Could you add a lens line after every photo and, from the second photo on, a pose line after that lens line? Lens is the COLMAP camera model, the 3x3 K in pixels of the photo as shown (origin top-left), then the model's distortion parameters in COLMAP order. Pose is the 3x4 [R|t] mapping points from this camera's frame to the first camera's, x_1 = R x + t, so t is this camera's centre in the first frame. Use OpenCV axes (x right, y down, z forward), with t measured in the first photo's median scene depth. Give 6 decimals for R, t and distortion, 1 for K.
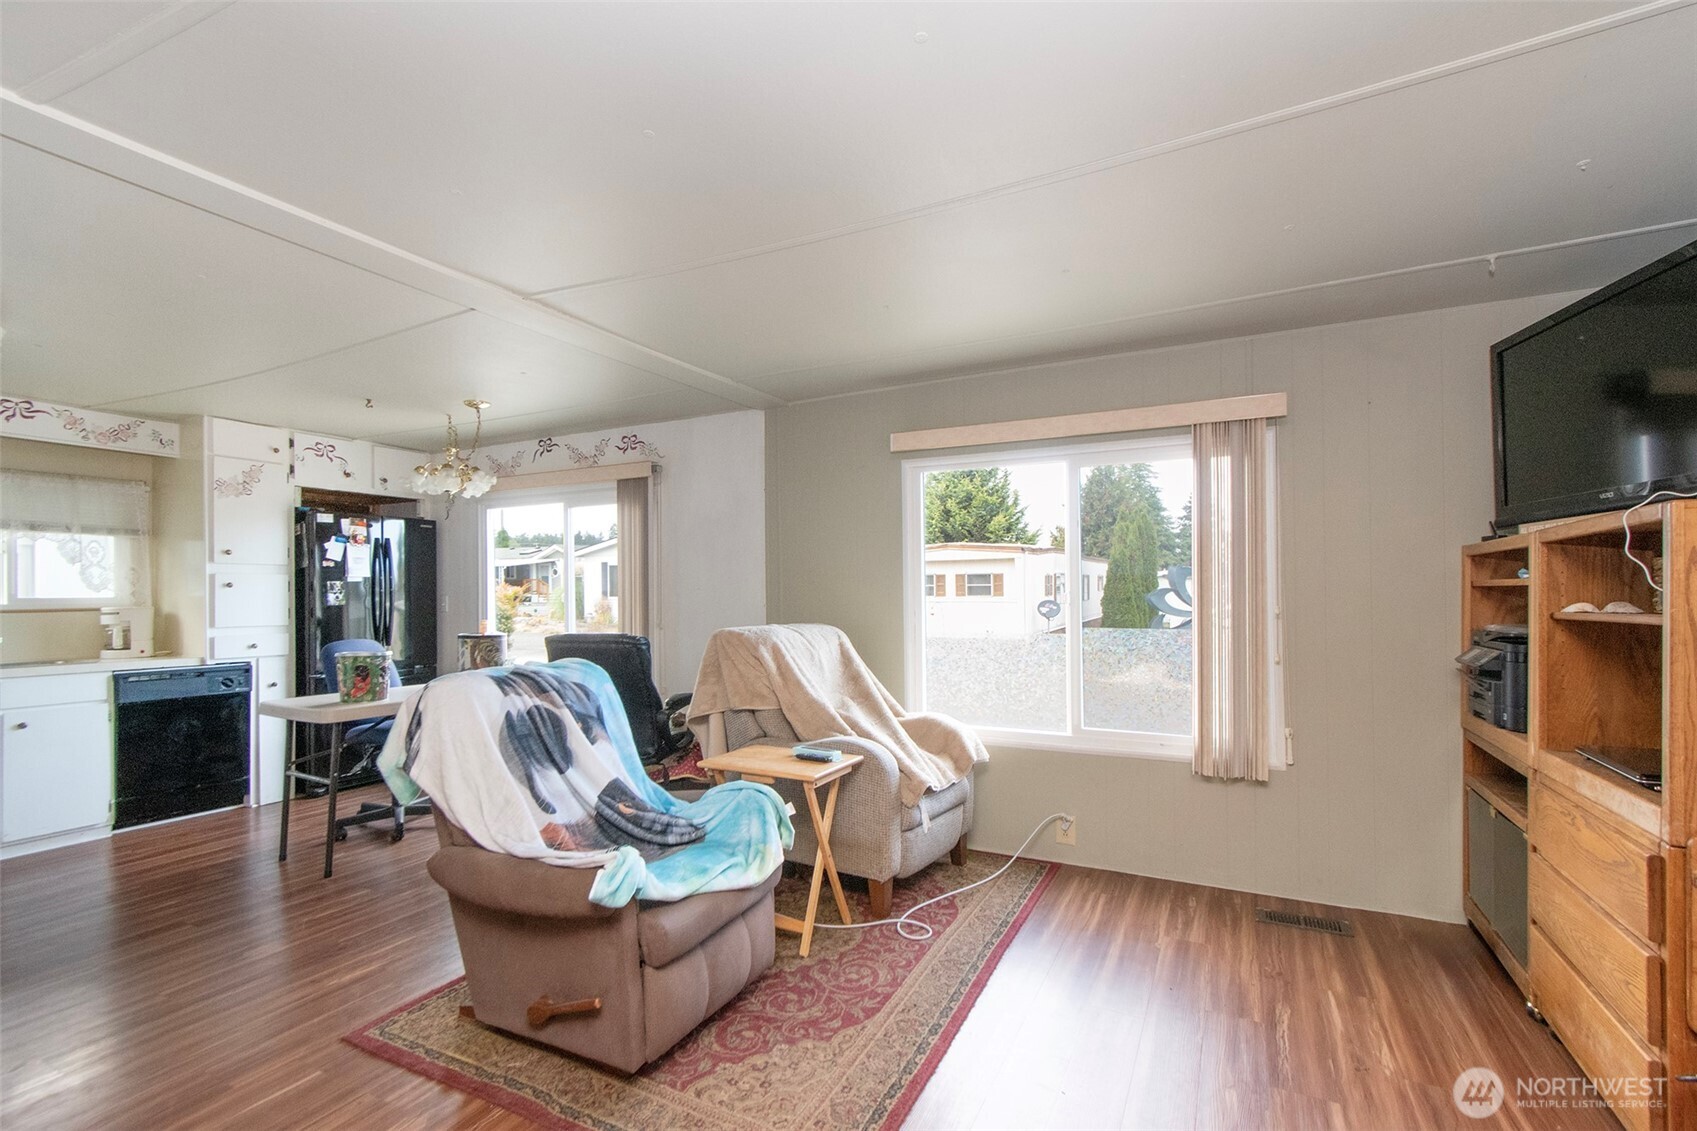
lens RADIAL K [[746.6, 0, 853.7], [0, 746.6, 590.9], [0, 0, 1]] dist [-0.000198, -0.000098]
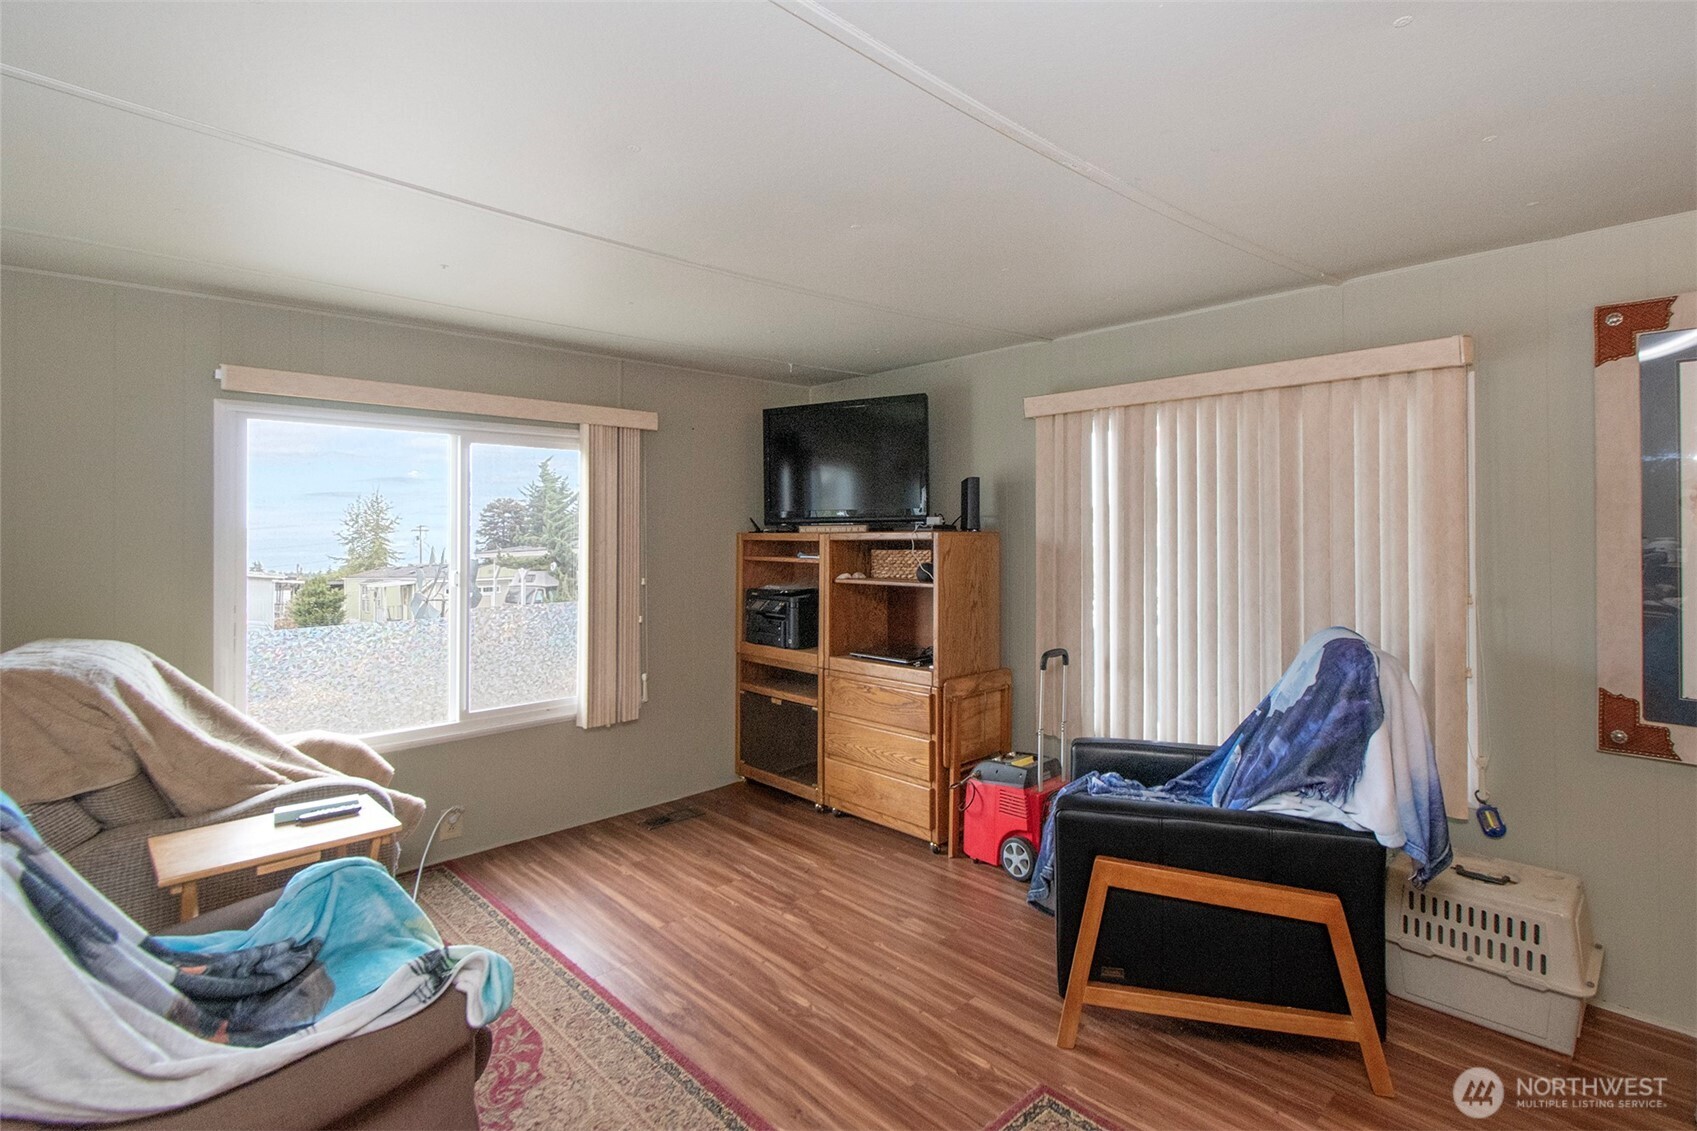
lens RADIAL K [[812.4, 0, 853.1], [0, 812.4, 529.2], [0, 0, 1]] dist [0.001729, 0.000099]
pose [[0.343728, -0.001472, 0.939068, -0.668269], [0.001844, 0.999998, 0.000892, -0.071229], [-0.939067, 0.001425, 0.343730, 0.214155]]
